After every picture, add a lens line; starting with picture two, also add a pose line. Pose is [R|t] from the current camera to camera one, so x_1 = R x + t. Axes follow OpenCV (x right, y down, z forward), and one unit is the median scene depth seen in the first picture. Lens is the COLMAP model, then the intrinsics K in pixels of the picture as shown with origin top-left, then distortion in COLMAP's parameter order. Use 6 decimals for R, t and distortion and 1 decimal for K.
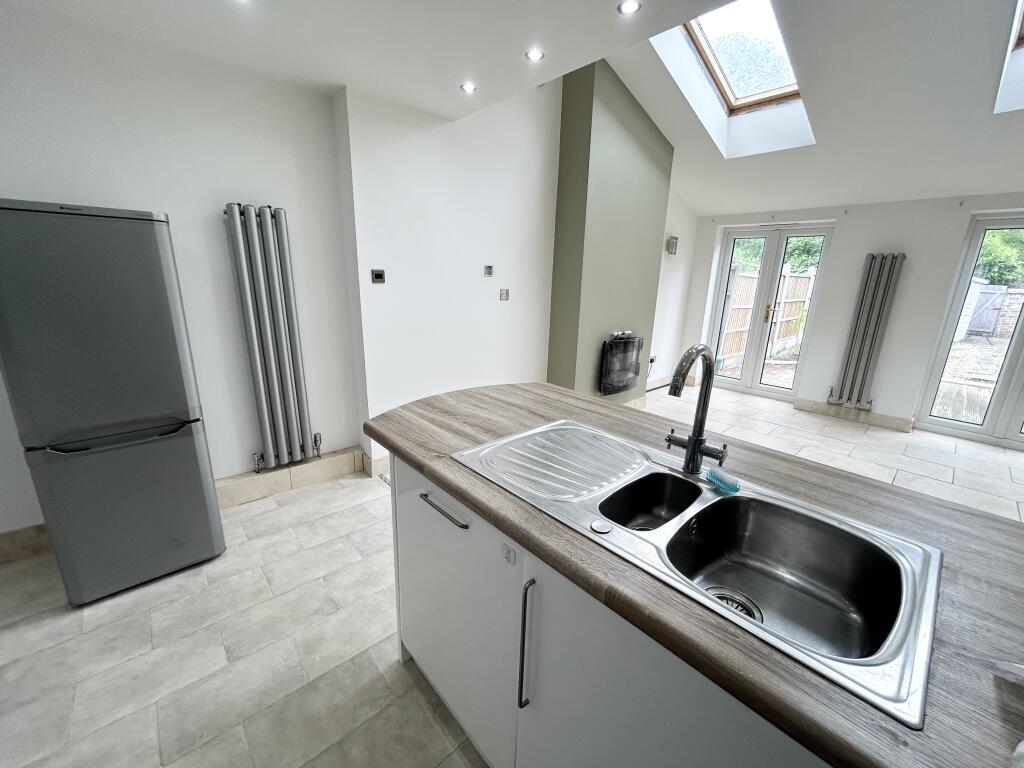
lens RADIAL K [[415.6, 0, 510.9], [0, 415.6, 386.2], [0, 0, 1]] dist [0.001364, 0.000094]
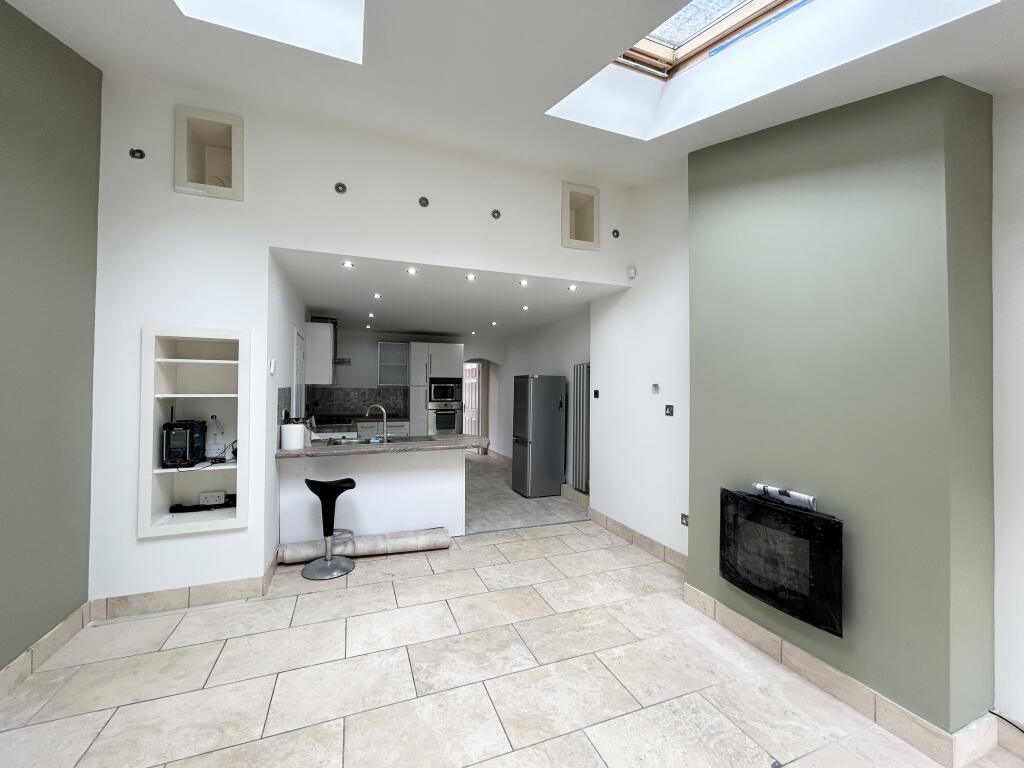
lens RADIAL K [[415.6, 0, 513.2], [0, 415.6, 386.5], [0, 0, 1]] dist [0.001364, 0.000094]
pose [[-0.366536, -0.040988, -0.929500, 0.894883], [-0.261762, 0.963219, 0.060747, -0.200075], [0.892822, 0.265574, -0.363784, 0.850951]]
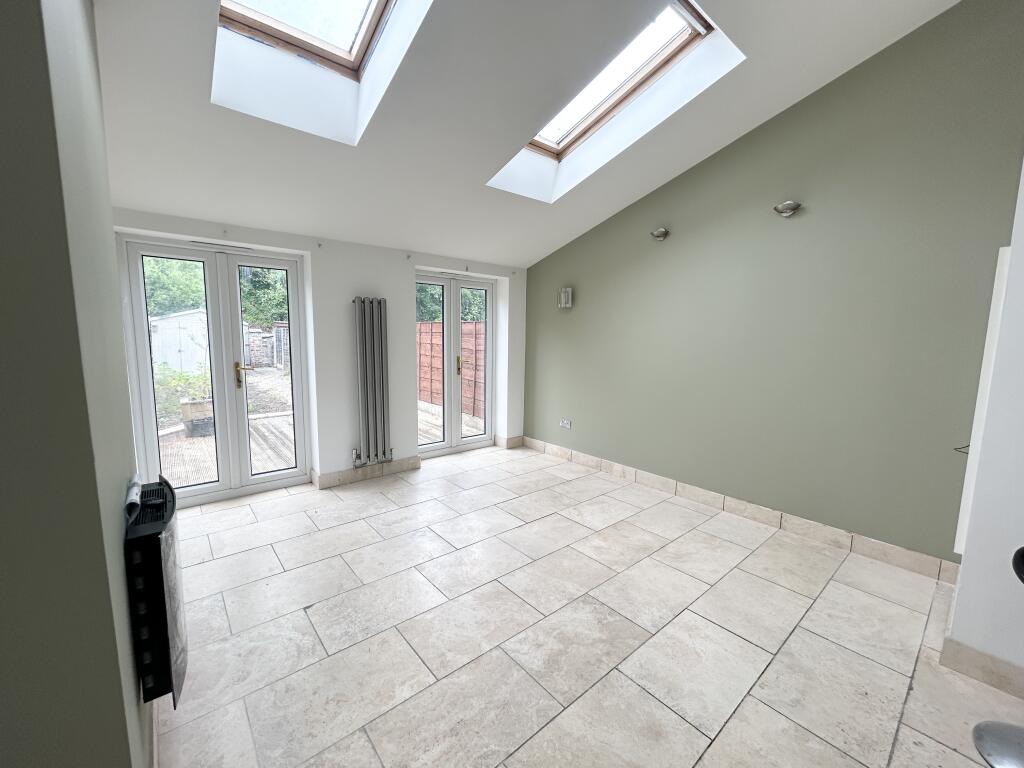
lens RADIAL K [[415.6, 0, 513.5], [0, 415.6, 383.3], [0, 0, 1]] dist [0.001364, 0.000094]
pose [[0.041090, -0.149732, 0.987872, -0.039006], [0.246211, 0.959736, 0.135226, -0.180939], [-0.968345, 0.237669, 0.076301, 0.661286]]
